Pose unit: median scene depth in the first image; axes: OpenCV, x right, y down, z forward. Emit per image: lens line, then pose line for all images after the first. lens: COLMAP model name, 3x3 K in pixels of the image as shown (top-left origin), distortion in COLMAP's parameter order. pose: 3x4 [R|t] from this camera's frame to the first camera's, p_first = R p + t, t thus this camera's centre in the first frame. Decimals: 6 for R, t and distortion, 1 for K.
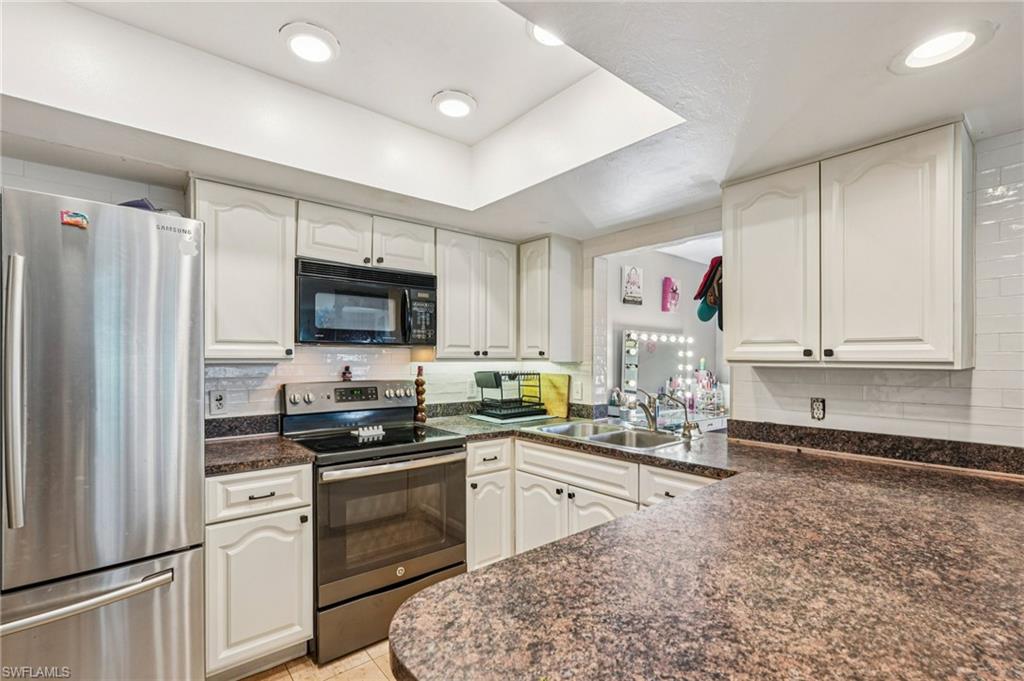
lens RADIAL K [[454.5, 0, 504.8], [0, 454.5, 364.7], [0, 0, 1]] dist [-0.008568, 0.004065]
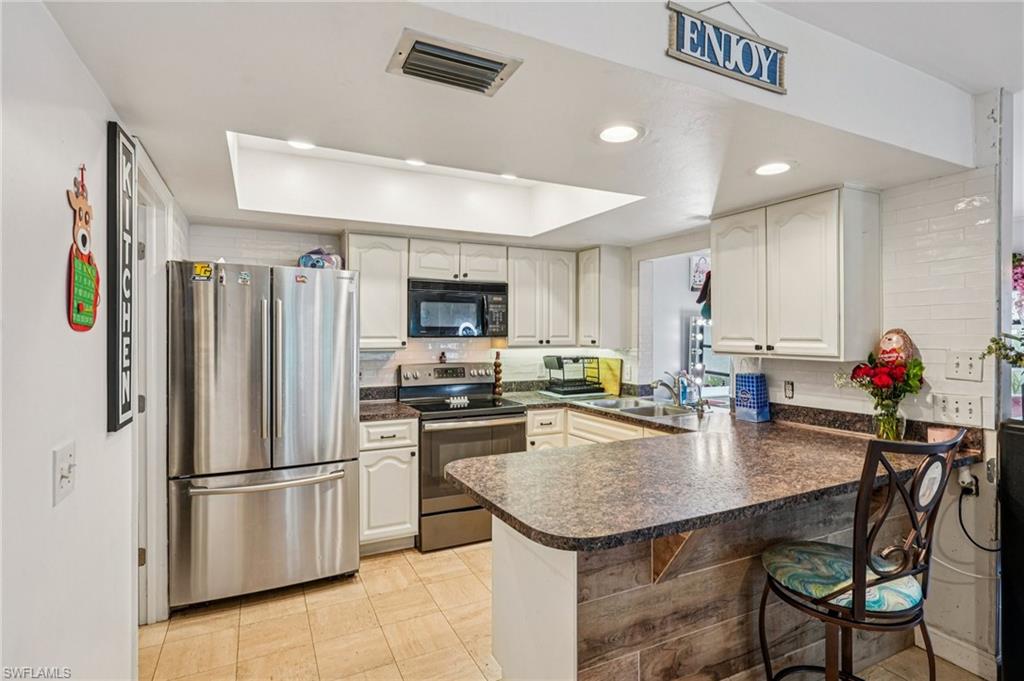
lens RADIAL K [[512.4, 0, 512.6], [0, 512.4, 338.7], [0, 0, 1]] dist [0.001439, -0.000347]
pose [[0.974835, -0.000374, -0.222925, 0.209597], [-0.000706, 0.999988, -0.004763, -0.031479], [0.222924, 0.004800, 0.974824, -0.475977]]
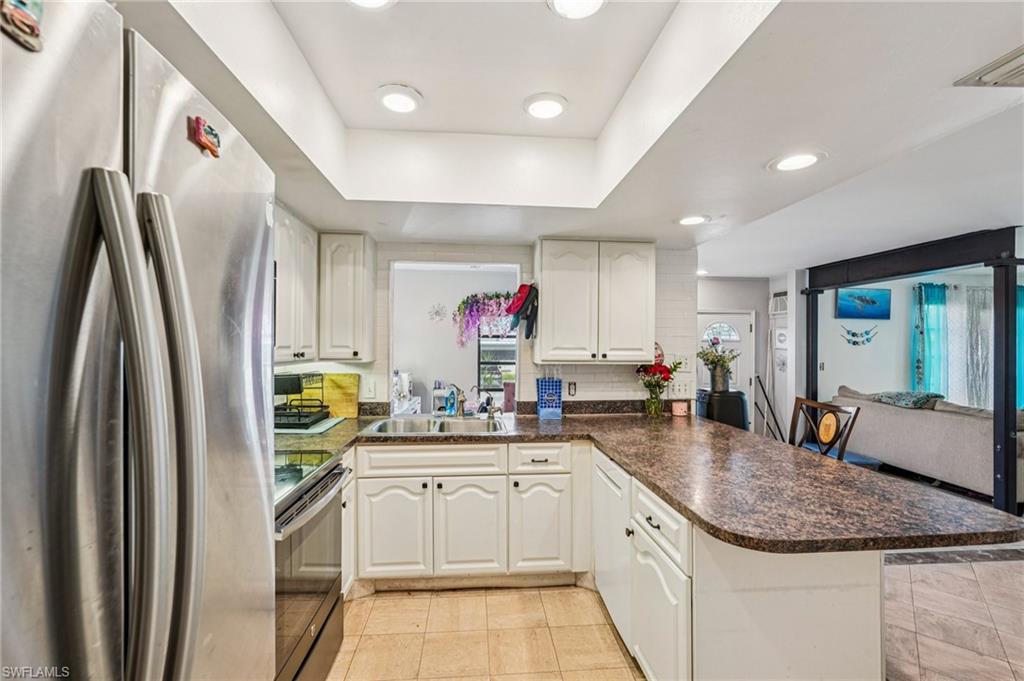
lens RADIAL K [[454.5, 0, 507.4], [0, 454.5, 346.5], [0, 0, 1]] dist [-0.008568, 0.004065]
pose [[0.573062, -0.004002, 0.819503, -0.617996], [0.007960, 0.999968, -0.000683, -0.043561], [-0.819474, 0.006915, 0.573075, 0.219284]]
